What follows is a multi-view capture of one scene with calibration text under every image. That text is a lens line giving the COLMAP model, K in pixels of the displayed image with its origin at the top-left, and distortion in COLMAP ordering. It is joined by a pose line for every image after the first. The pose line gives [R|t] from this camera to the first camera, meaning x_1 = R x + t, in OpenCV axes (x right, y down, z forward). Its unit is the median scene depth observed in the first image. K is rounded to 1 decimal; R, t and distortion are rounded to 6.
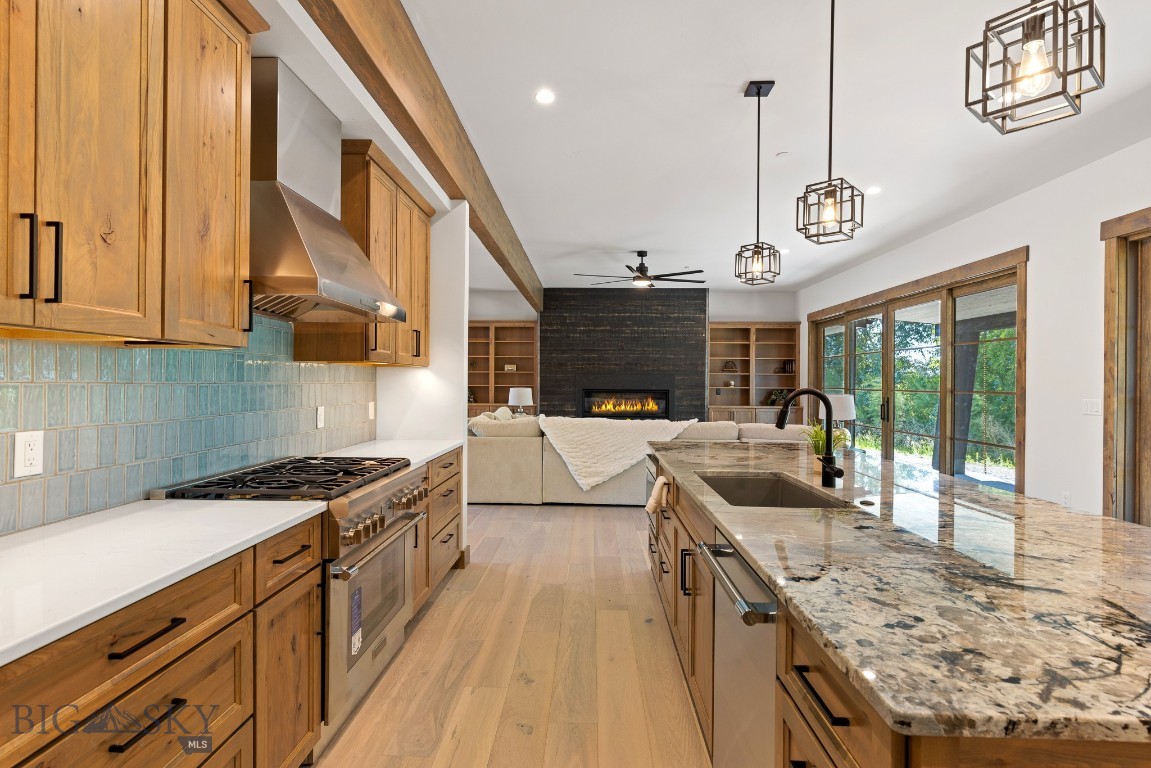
lens RADIAL K [[578.9, 0, 575.5], [0, 578.9, 384.0], [0, 0, 1]] dist [-0.001007, -0.000079]
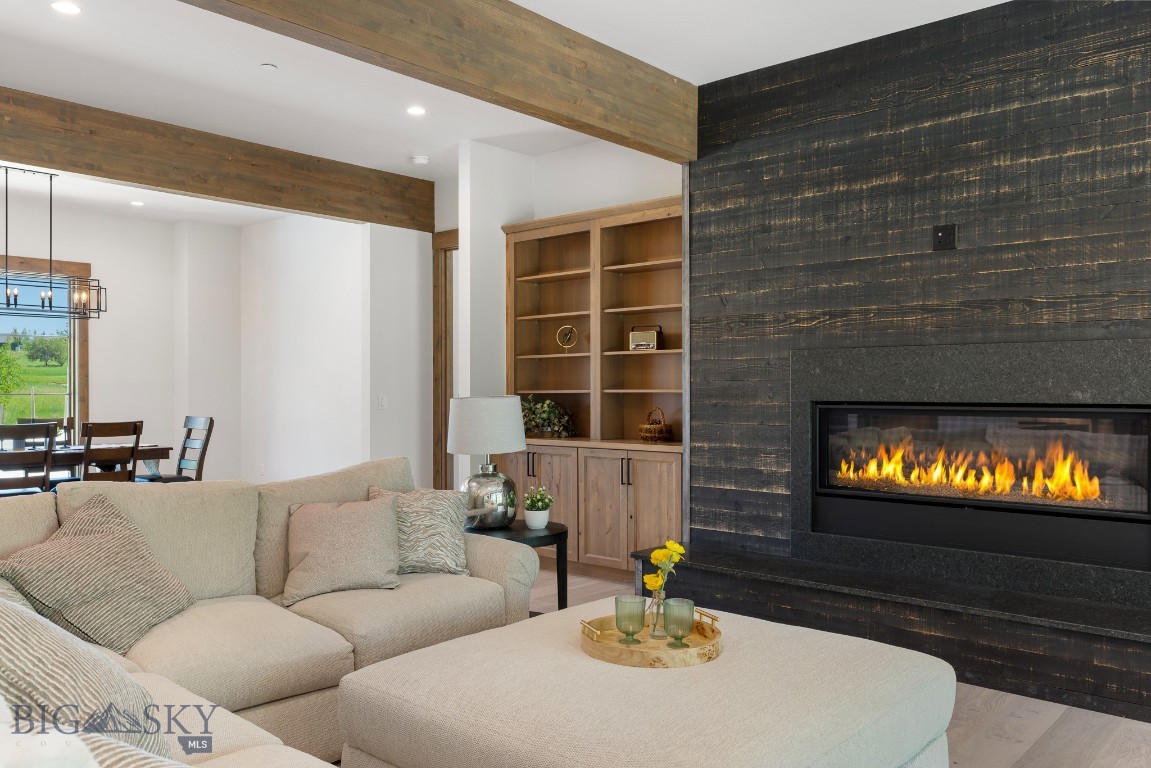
lens RADIAL K [[877.1, 0, 575.5], [0, 877.1, 384.0], [0, 0, 1]] dist [-0.000242, -0.004291]
pose [[0.765023, -0.008719, -0.643944, 0.336217], [-0.000424, 0.999901, -0.014043, 0.010225], [0.644003, 0.011017, 0.764943, 0.955962]]
